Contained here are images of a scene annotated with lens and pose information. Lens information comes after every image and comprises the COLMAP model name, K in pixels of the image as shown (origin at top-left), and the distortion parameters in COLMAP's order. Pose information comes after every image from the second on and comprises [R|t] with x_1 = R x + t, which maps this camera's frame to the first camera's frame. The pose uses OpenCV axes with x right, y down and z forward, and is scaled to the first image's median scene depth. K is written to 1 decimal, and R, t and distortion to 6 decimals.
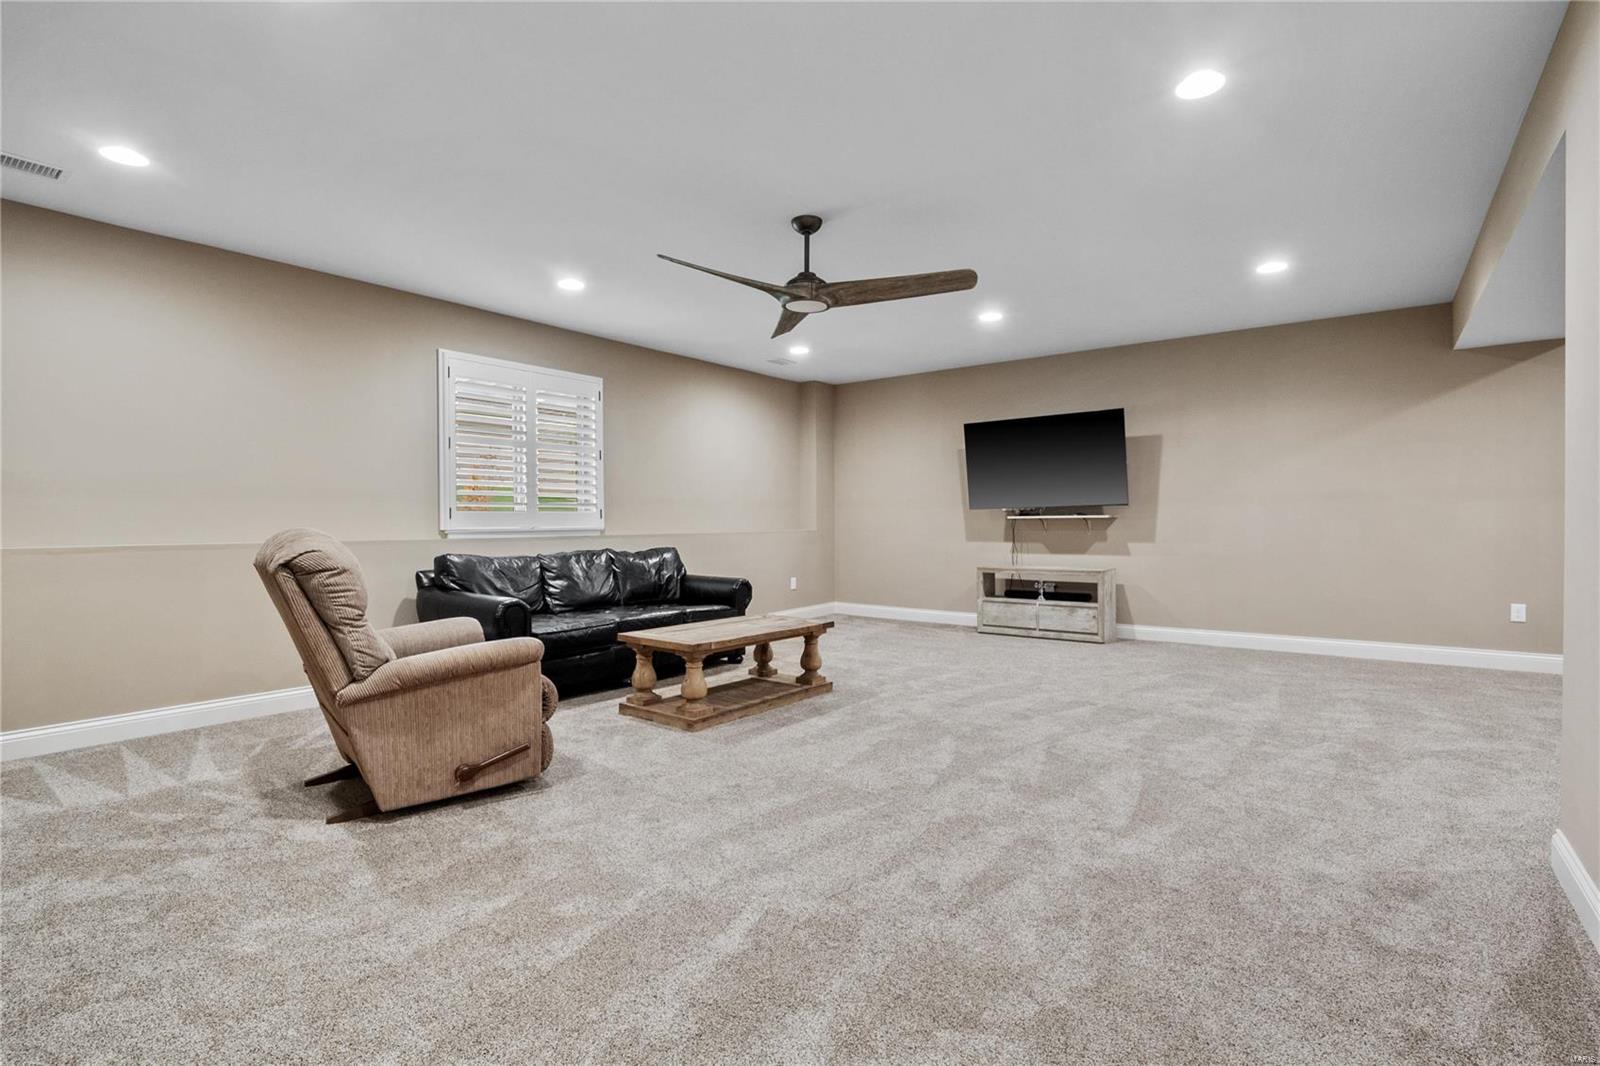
lens RADIAL K [[764.4, 0, 800.0], [0, 764.4, 533.0], [0, 0, 1]] dist [0.000819, -0.000020]
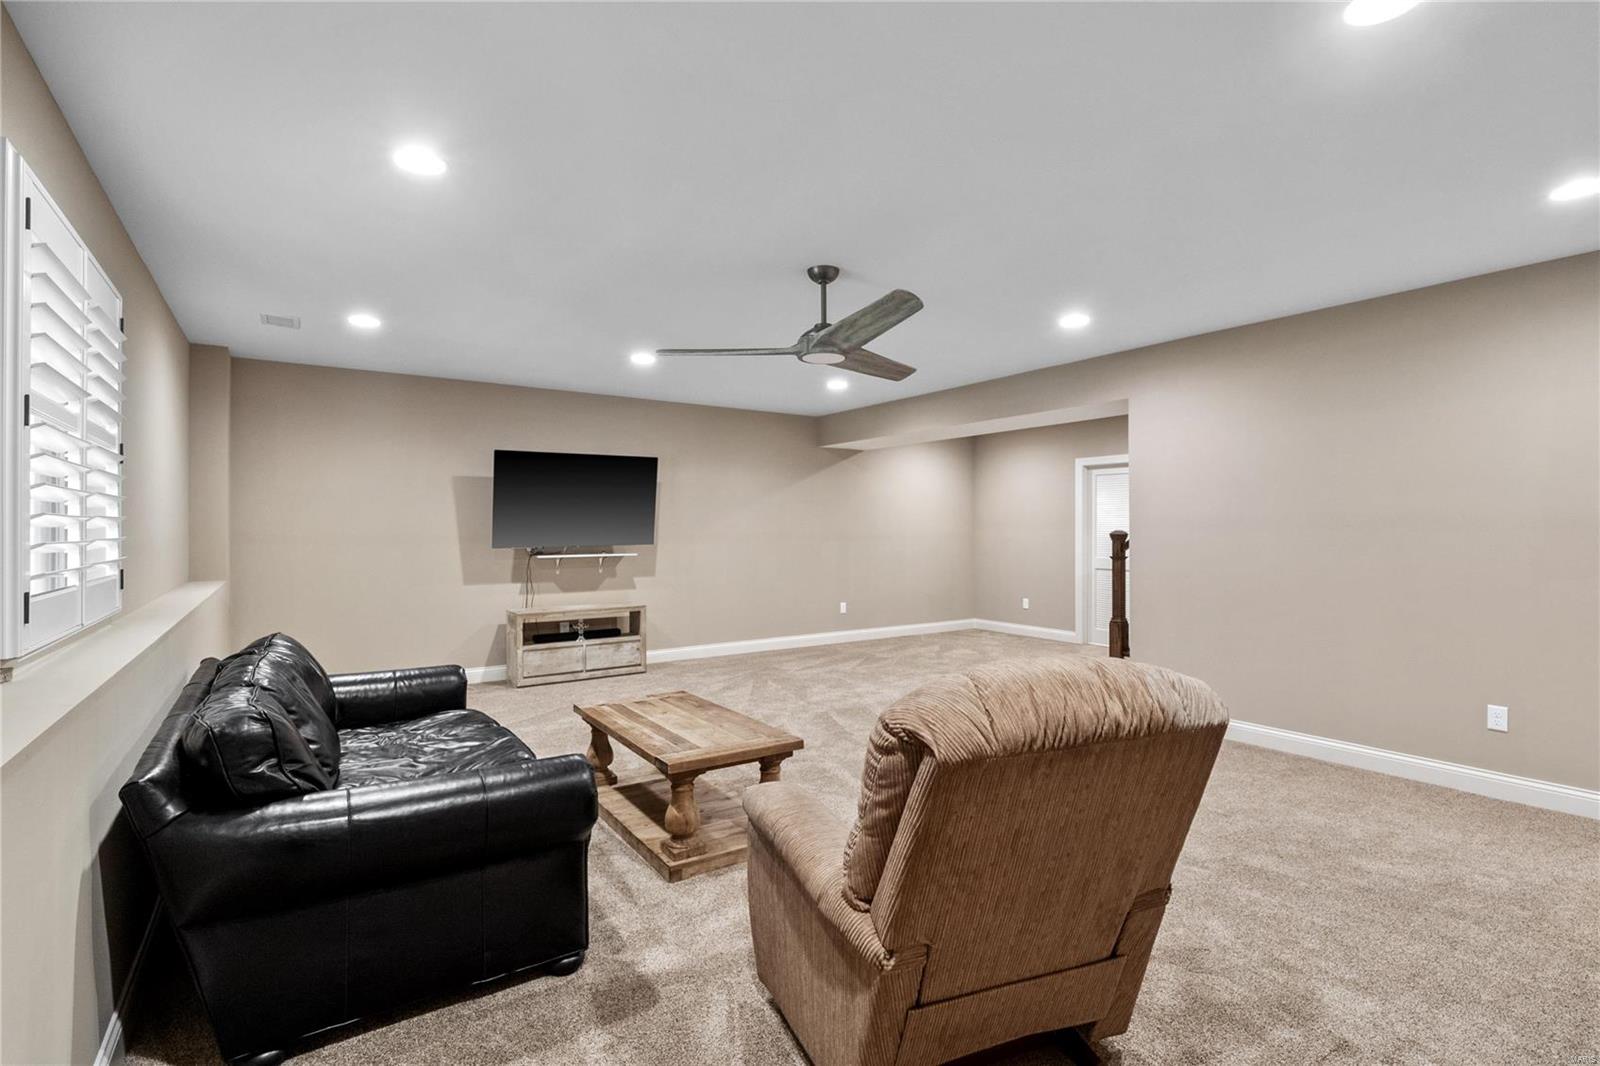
lens RADIAL K [[764.4, 0, 800.0], [0, 764.4, 533.0], [0, 0, 1]] dist [0.000819, -0.000020]
pose [[0.329978, -0.002230, 0.943986, -0.525866], [0.015188, 0.999880, -0.002946, -0.044133], [-0.943866, 0.015309, 0.329972, 0.412377]]
